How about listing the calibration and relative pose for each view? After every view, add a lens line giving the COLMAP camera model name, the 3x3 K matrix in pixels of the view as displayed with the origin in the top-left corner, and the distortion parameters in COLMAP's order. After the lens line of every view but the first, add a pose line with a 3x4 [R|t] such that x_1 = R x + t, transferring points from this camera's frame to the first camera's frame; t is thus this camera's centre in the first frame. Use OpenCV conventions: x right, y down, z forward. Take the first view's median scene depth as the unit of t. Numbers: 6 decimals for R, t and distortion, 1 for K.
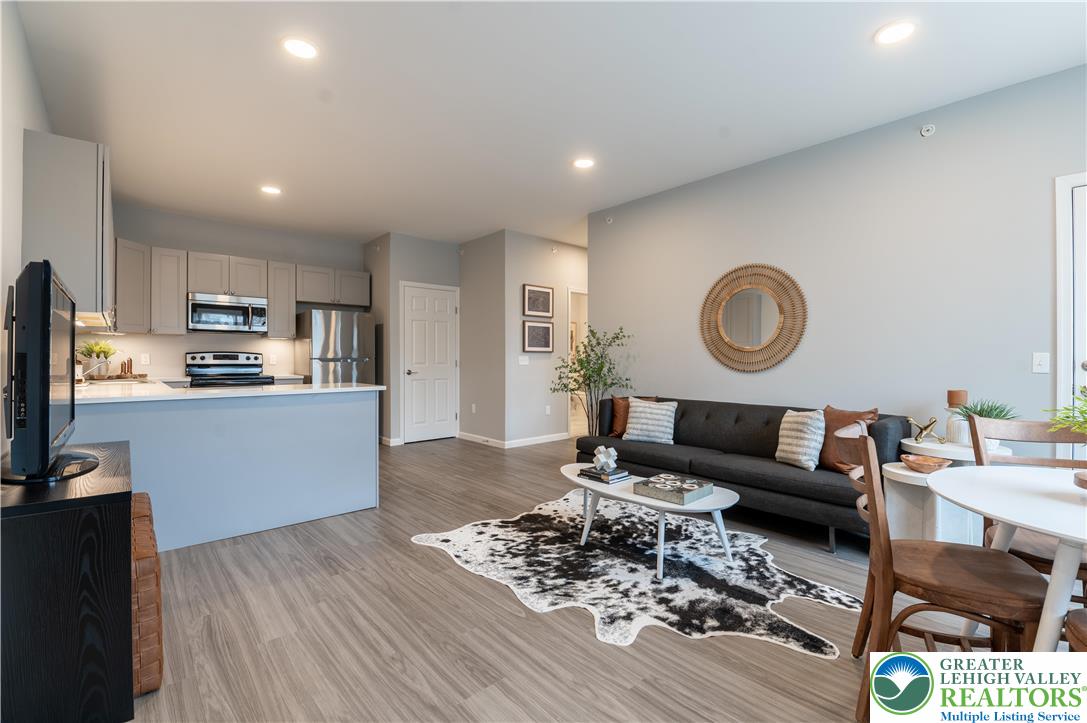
lens RADIAL K [[471.4, 0, 555.3], [0, 471.4, 357.3], [0, 0, 1]] dist [-0.004958, -0.008055]
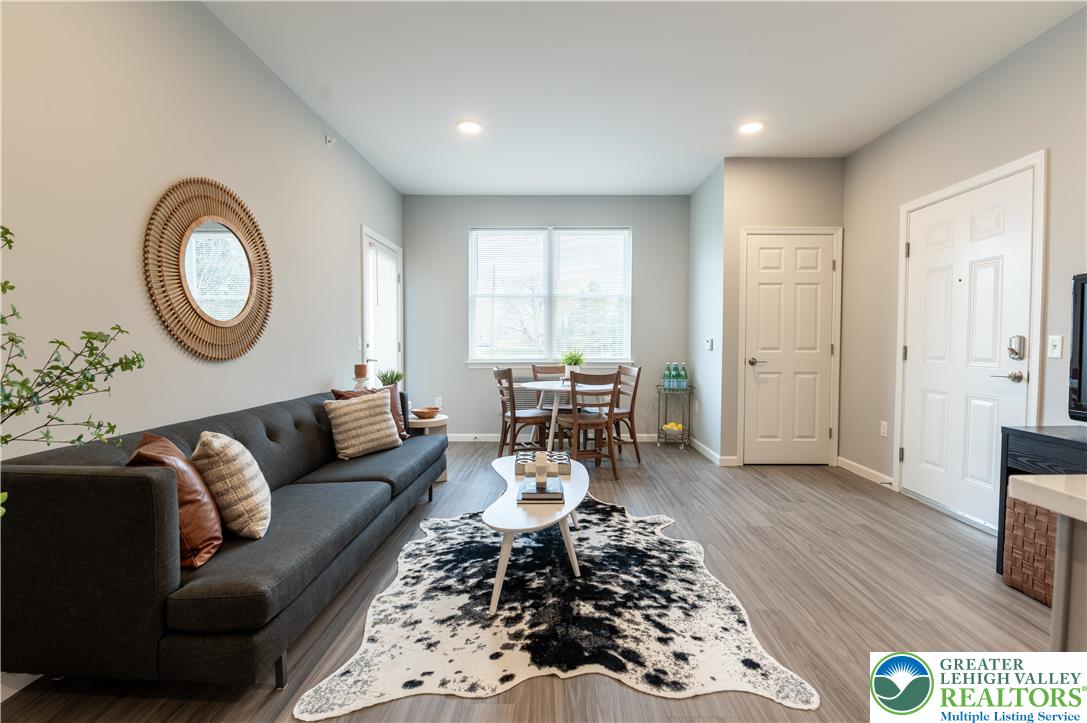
lens RADIAL K [[471.4, 0, 552.7], [0, 471.4, 357.8], [0, 0, 1]] dist [-0.004958, -0.008055]
pose [[-0.728240, -0.023967, 0.684902, -0.425060], [-0.004983, 0.999547, 0.029679, 0.009686], [-0.685304, 0.018200, -0.728030, 1.527610]]
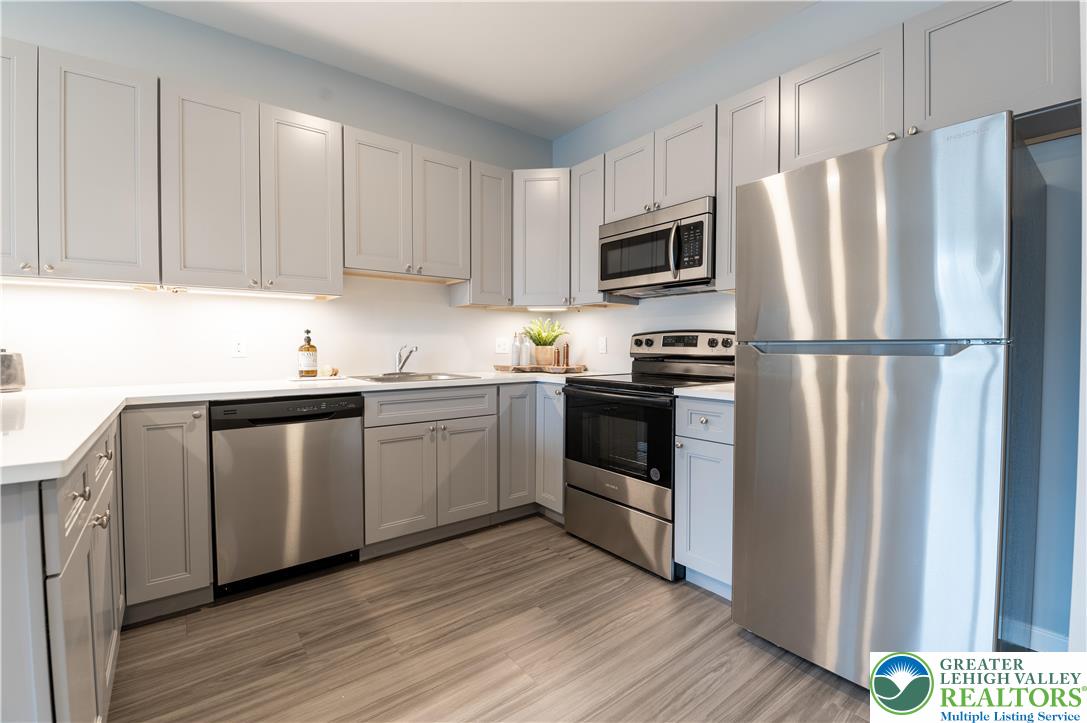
lens RADIAL K [[471.4, 0, 552.0], [0, 471.4, 358.8], [0, 0, 1]] dist [-0.004958, -0.008055]
pose [[-0.070471, 0.024561, -0.997211, -0.354227], [0.001687, 0.999698, 0.024503, 0.011146], [0.997512, 0.000045, -0.070492, 1.673481]]
